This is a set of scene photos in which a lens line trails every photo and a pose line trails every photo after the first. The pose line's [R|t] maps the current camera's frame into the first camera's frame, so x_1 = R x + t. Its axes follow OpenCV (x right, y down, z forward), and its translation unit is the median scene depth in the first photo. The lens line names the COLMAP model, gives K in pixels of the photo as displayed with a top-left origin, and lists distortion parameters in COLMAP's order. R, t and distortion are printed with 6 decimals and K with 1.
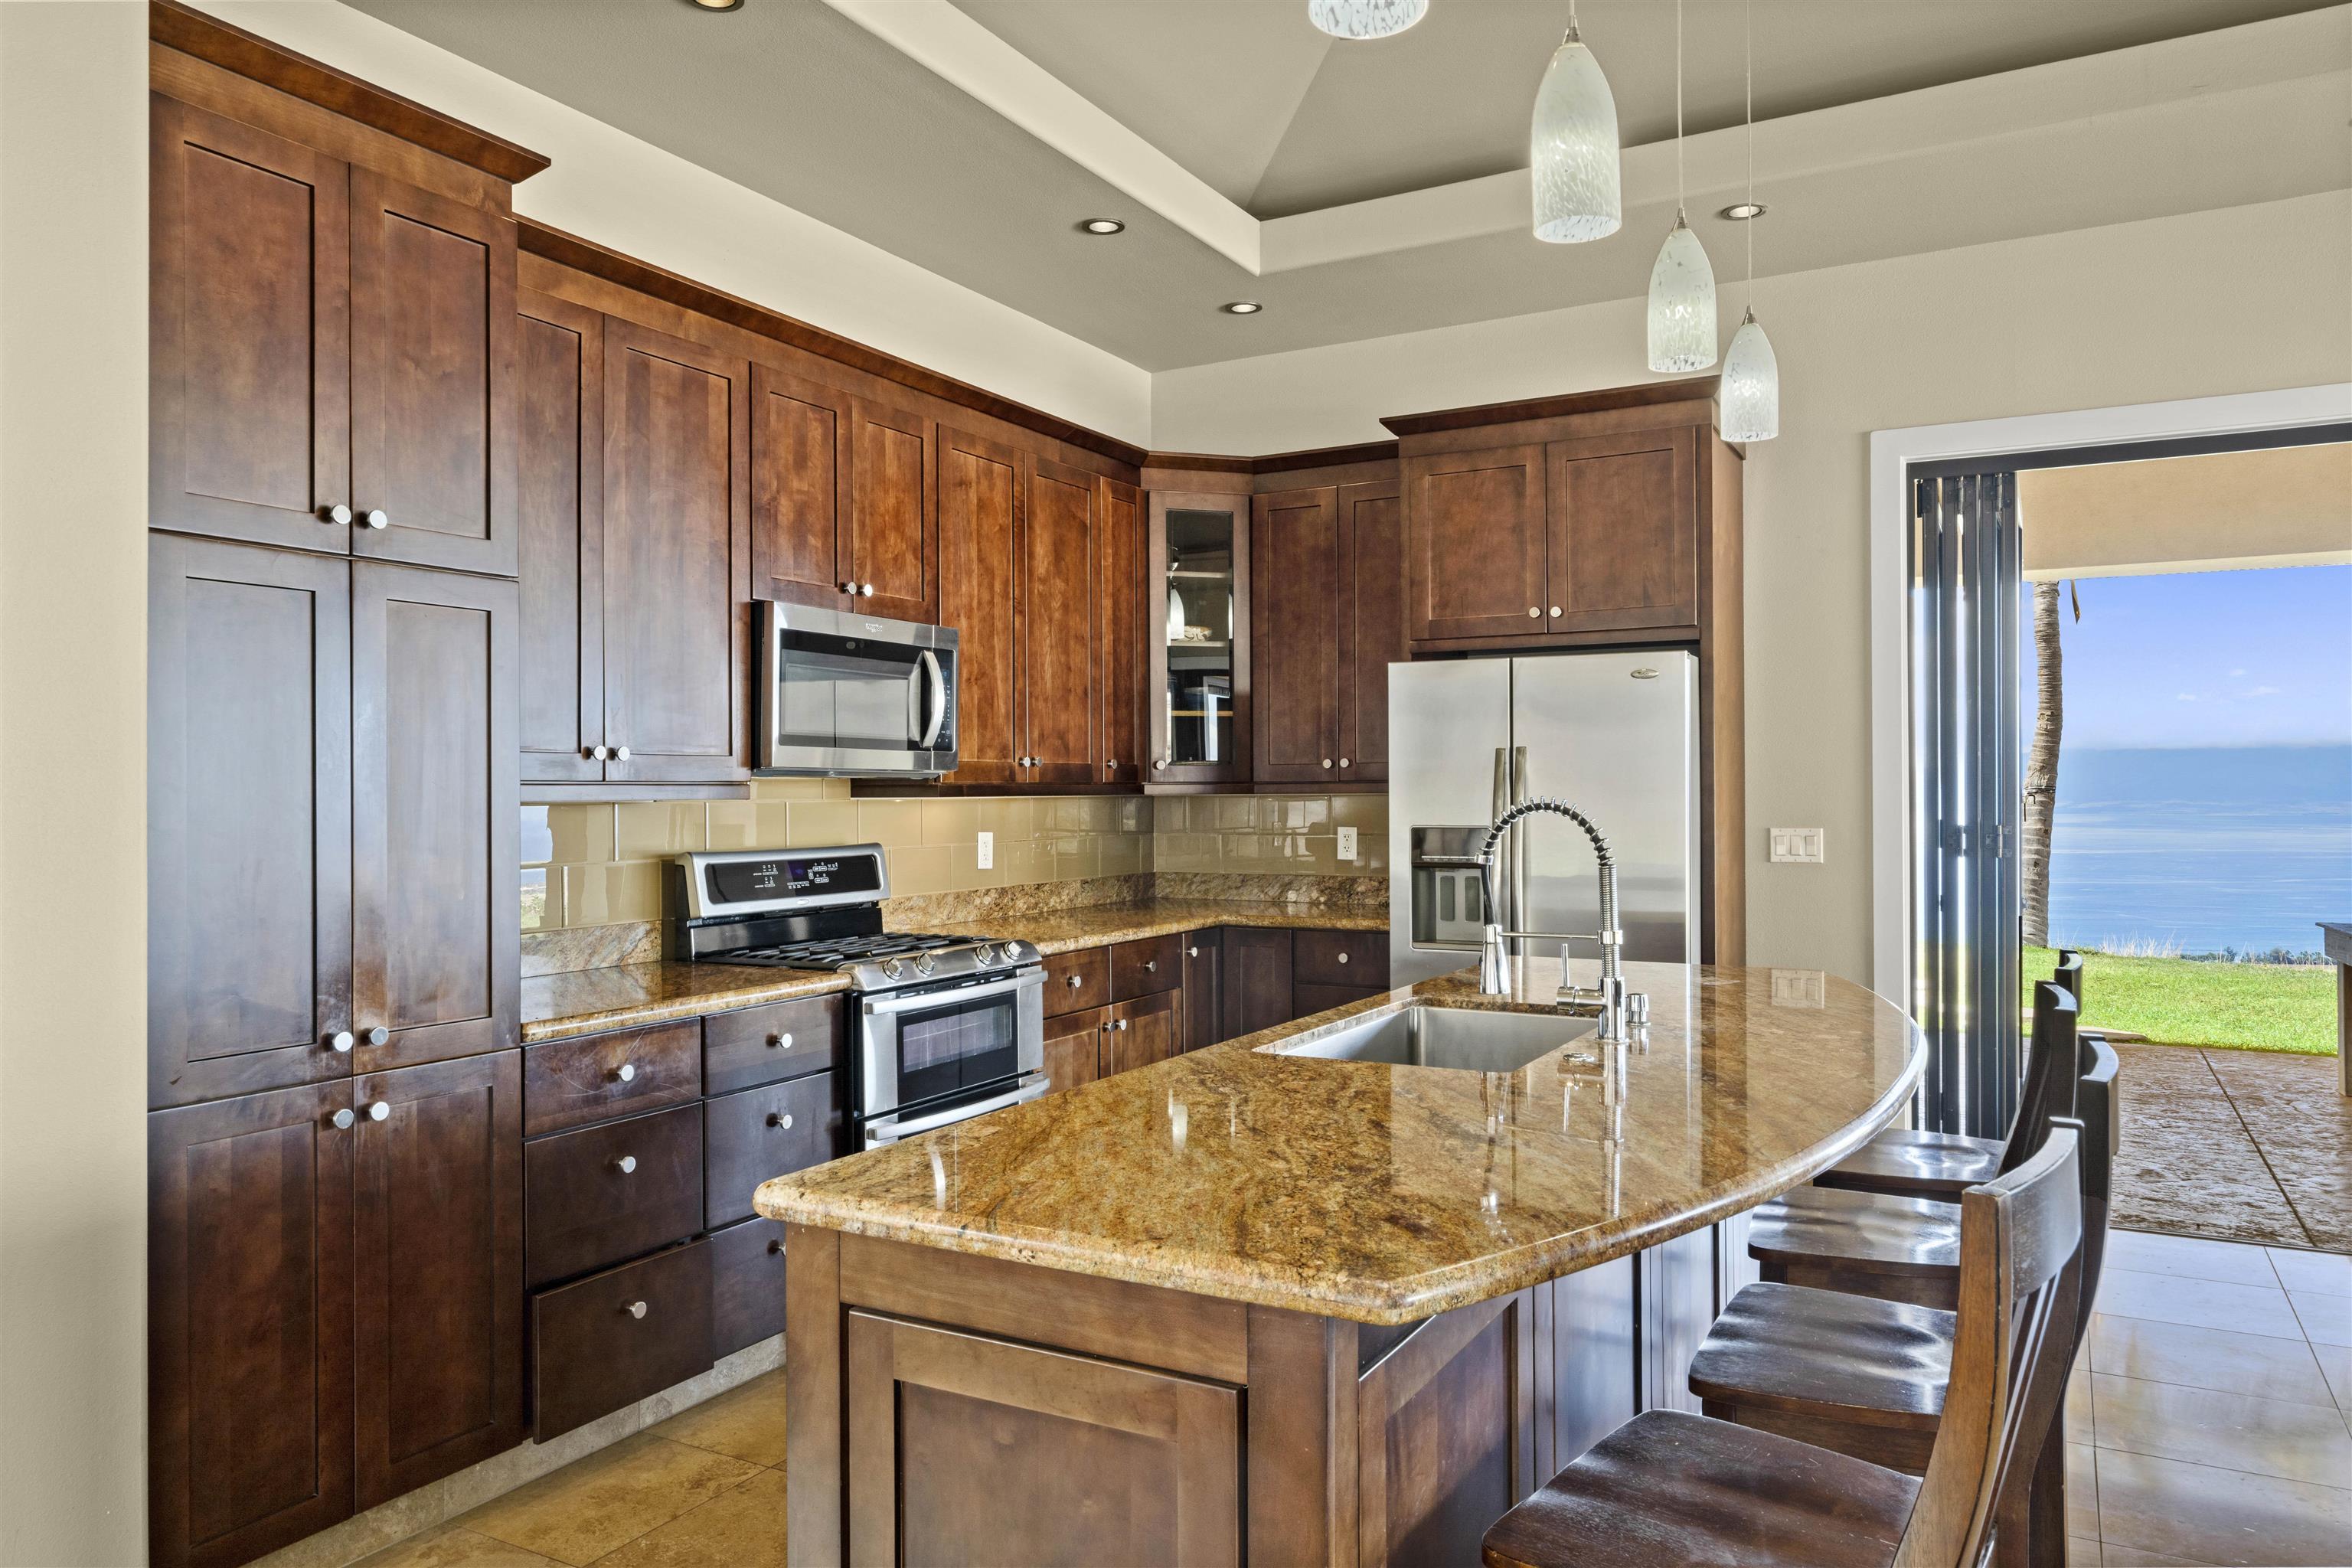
lens RADIAL K [[1586.8, 0, 1176.0], [0, 1586.8, 784.0], [0, 0, 1]] dist [0.004879, 0.002342]
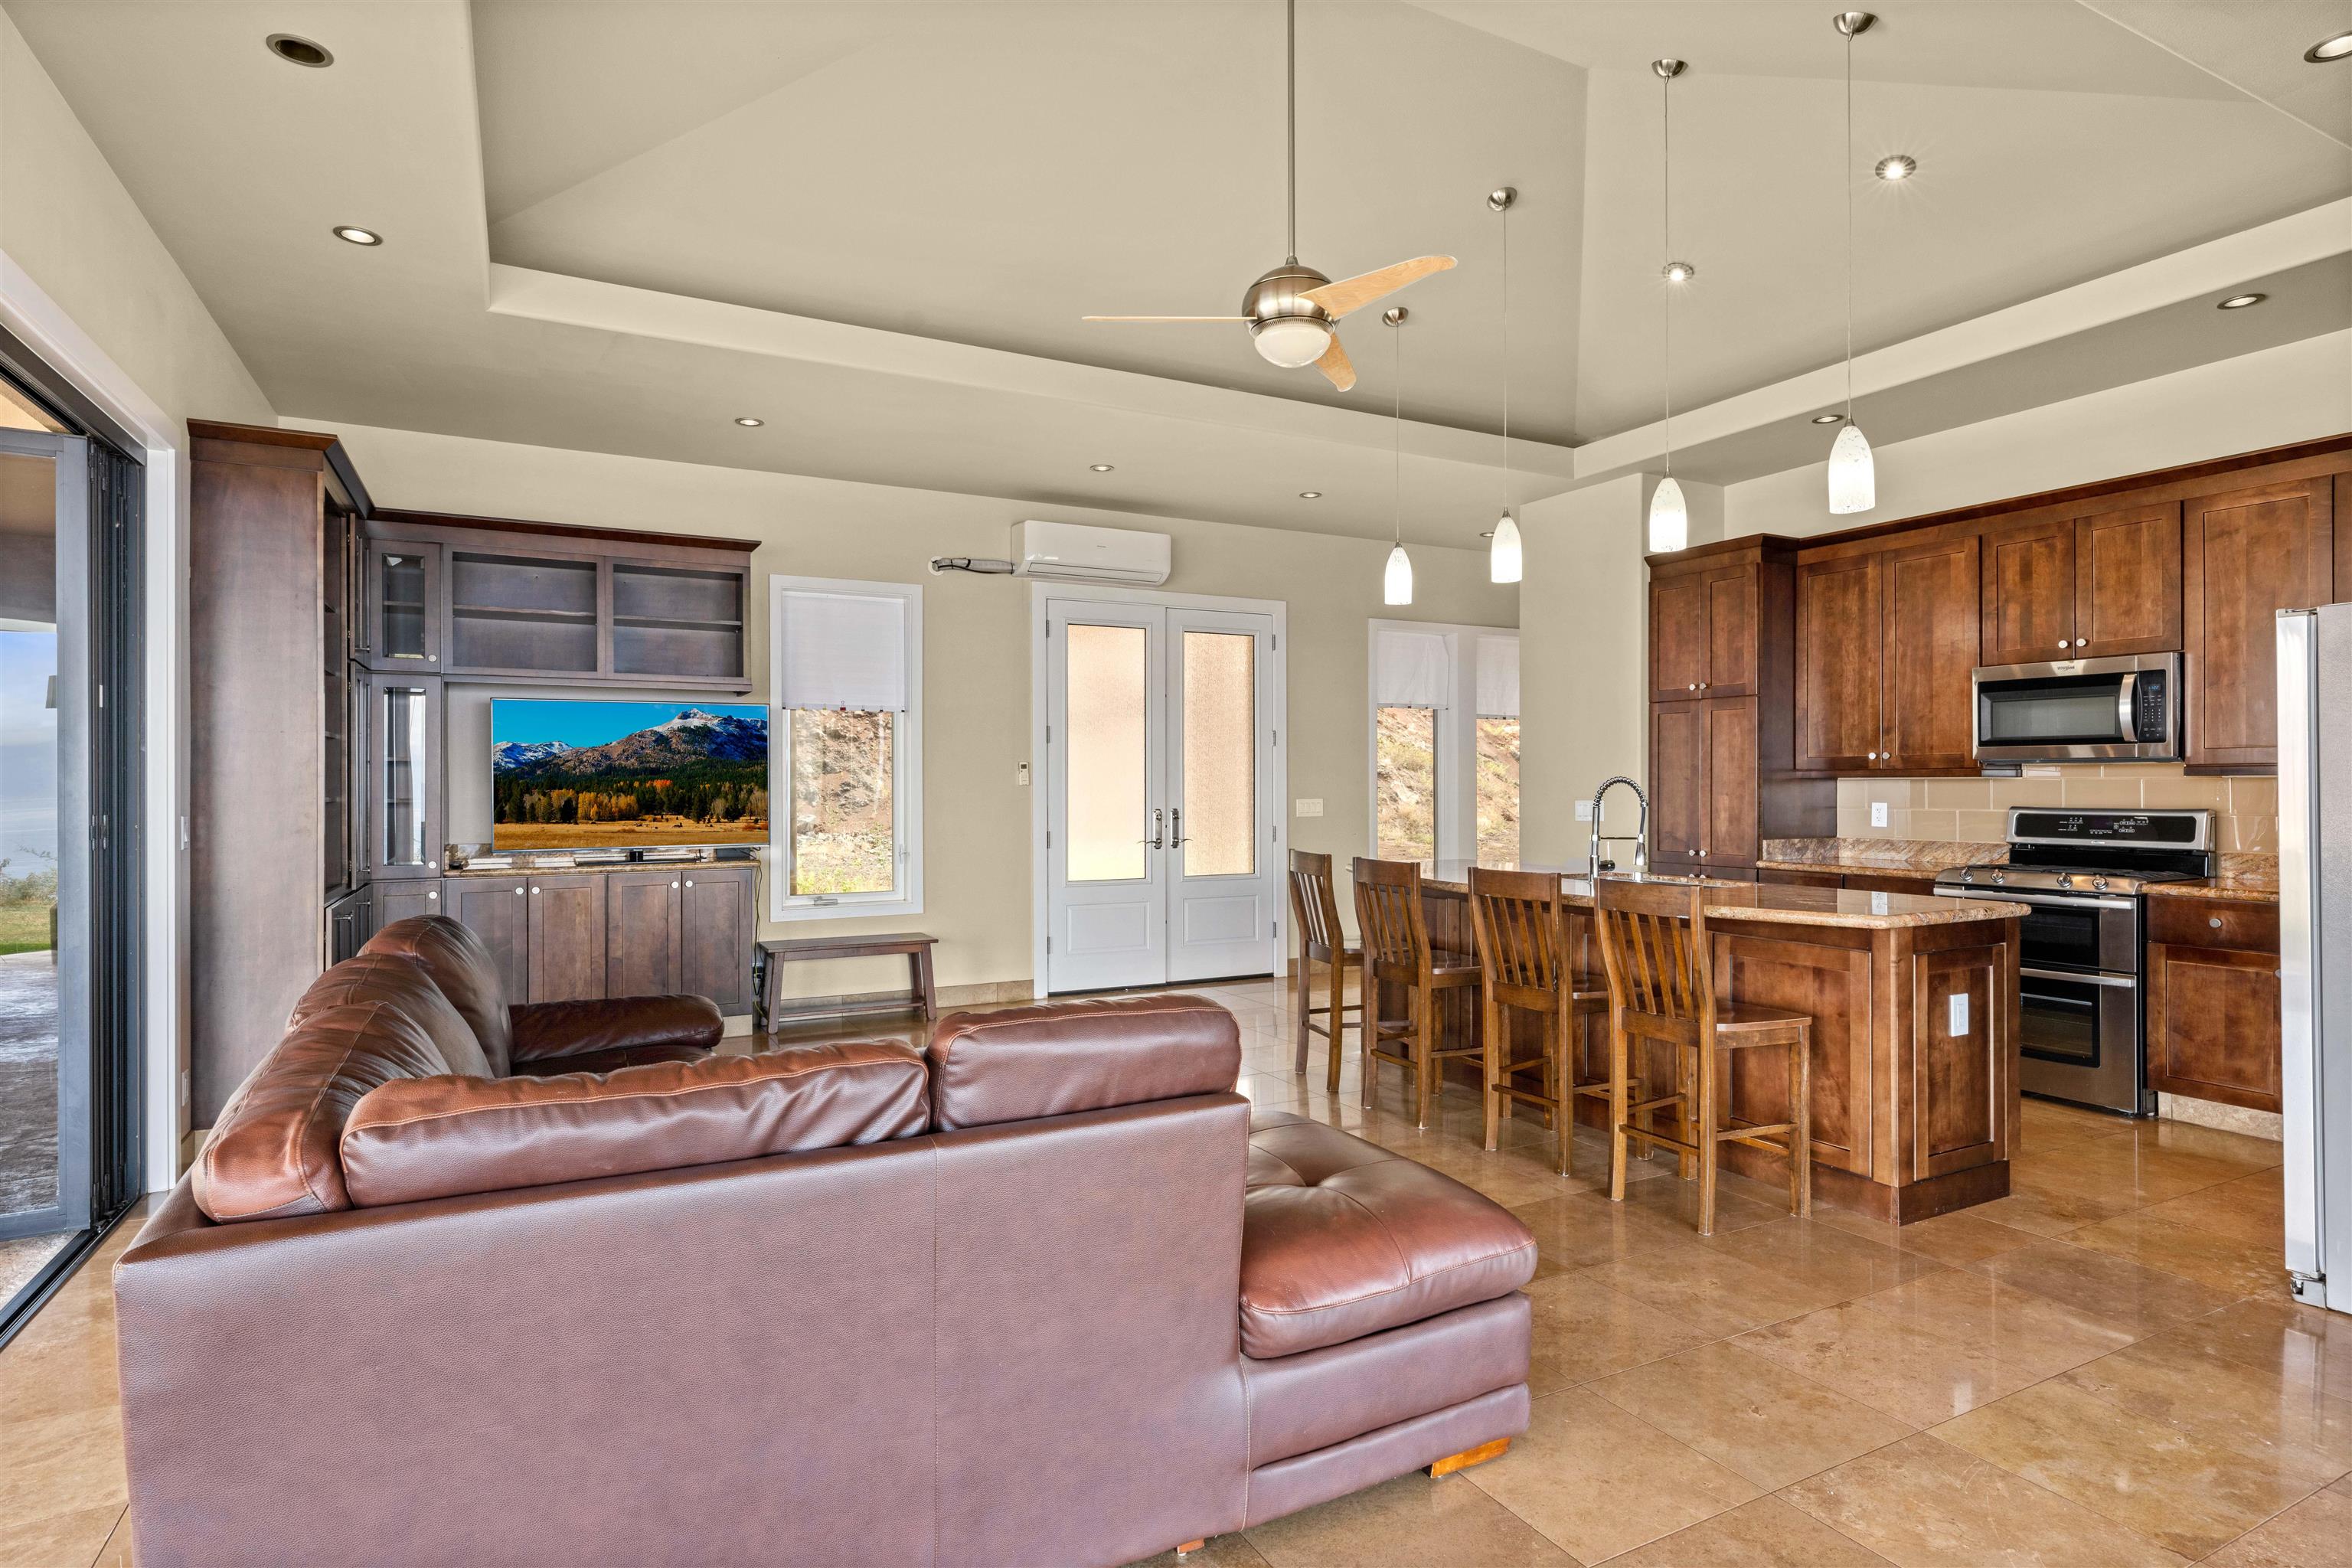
lens RADIAL K [[1210.5, 0, 1176.0], [0, 1210.5, 784.0], [0, 0, 1]] dist [-0.000609, 0.000087]
pose [[-0.549032, 0.010479, -0.835736, 0.608016], [0.012256, 0.999915, 0.004486, -0.000073], [0.835711, -0.007780, -0.549114, 0.431620]]
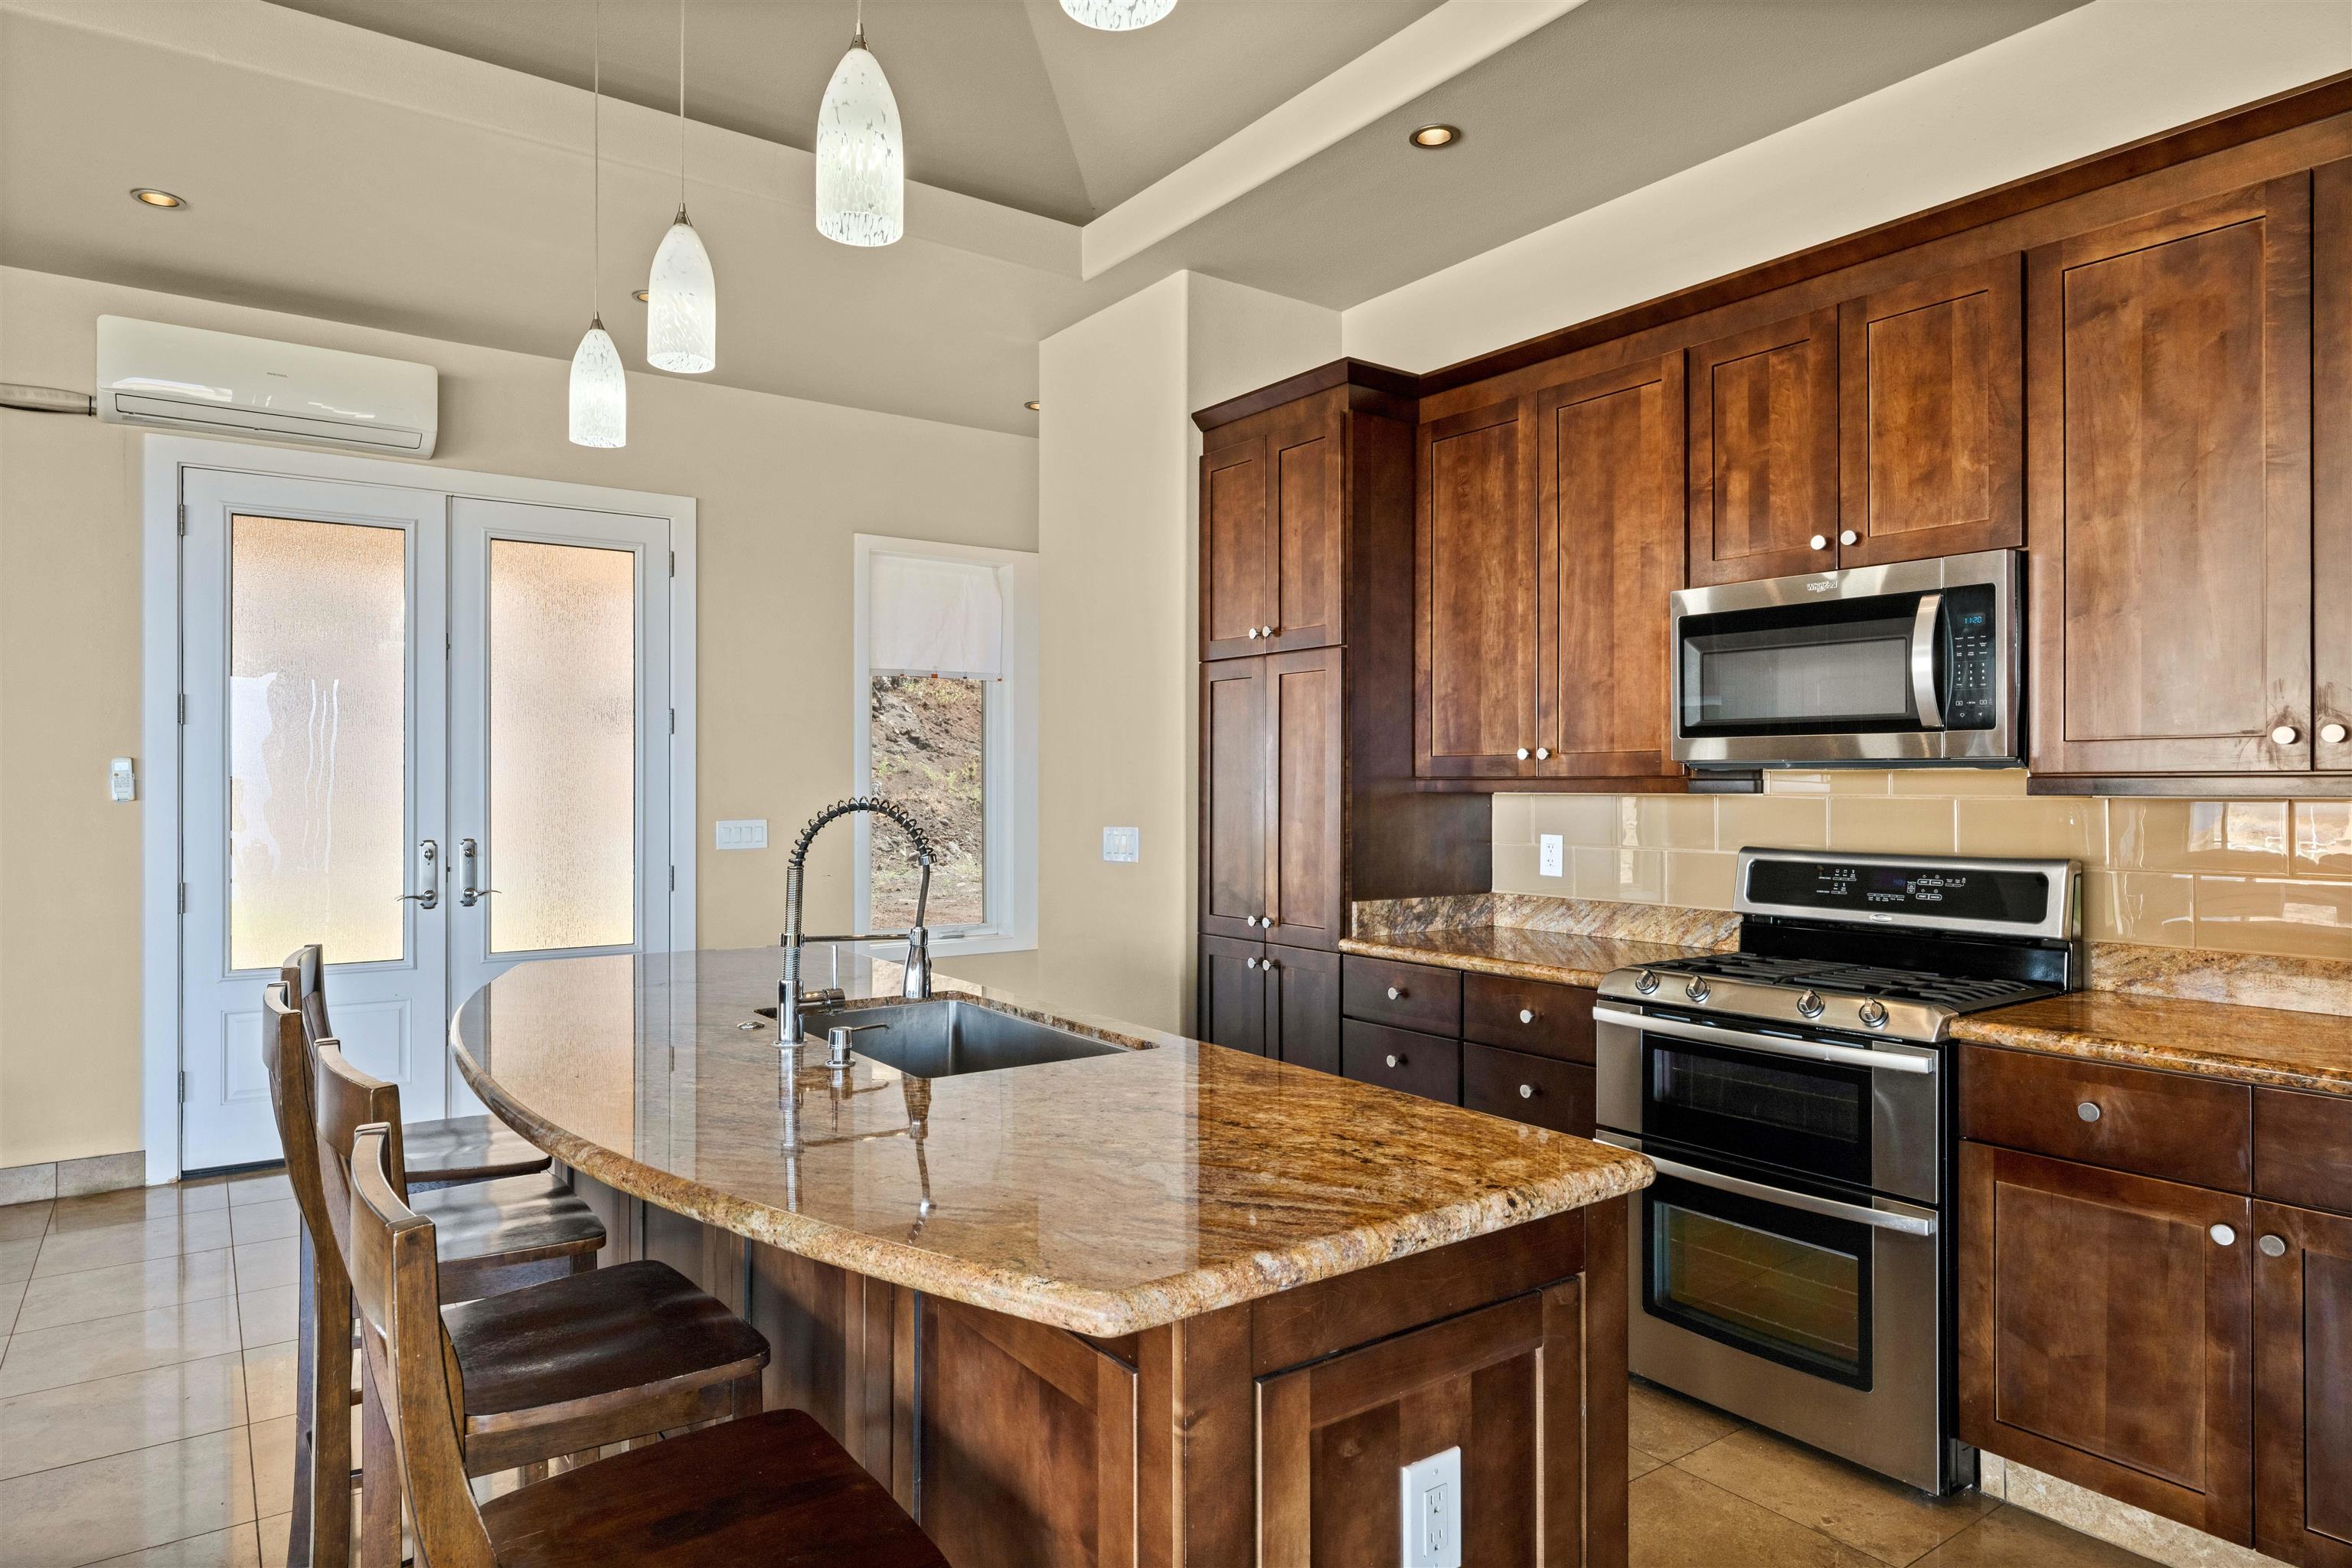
lens RADIAL K [[1364.9, 0, 1176.0], [0, 1364.9, 784.0], [0, 0, 1]] dist [0.001973, -0.000572]
pose [[-0.425577, 0.009472, -0.904873, 0.276659], [0.010514, 0.999929, 0.005522, -0.002039], [0.904861, -0.007164, -0.425647, 0.467762]]
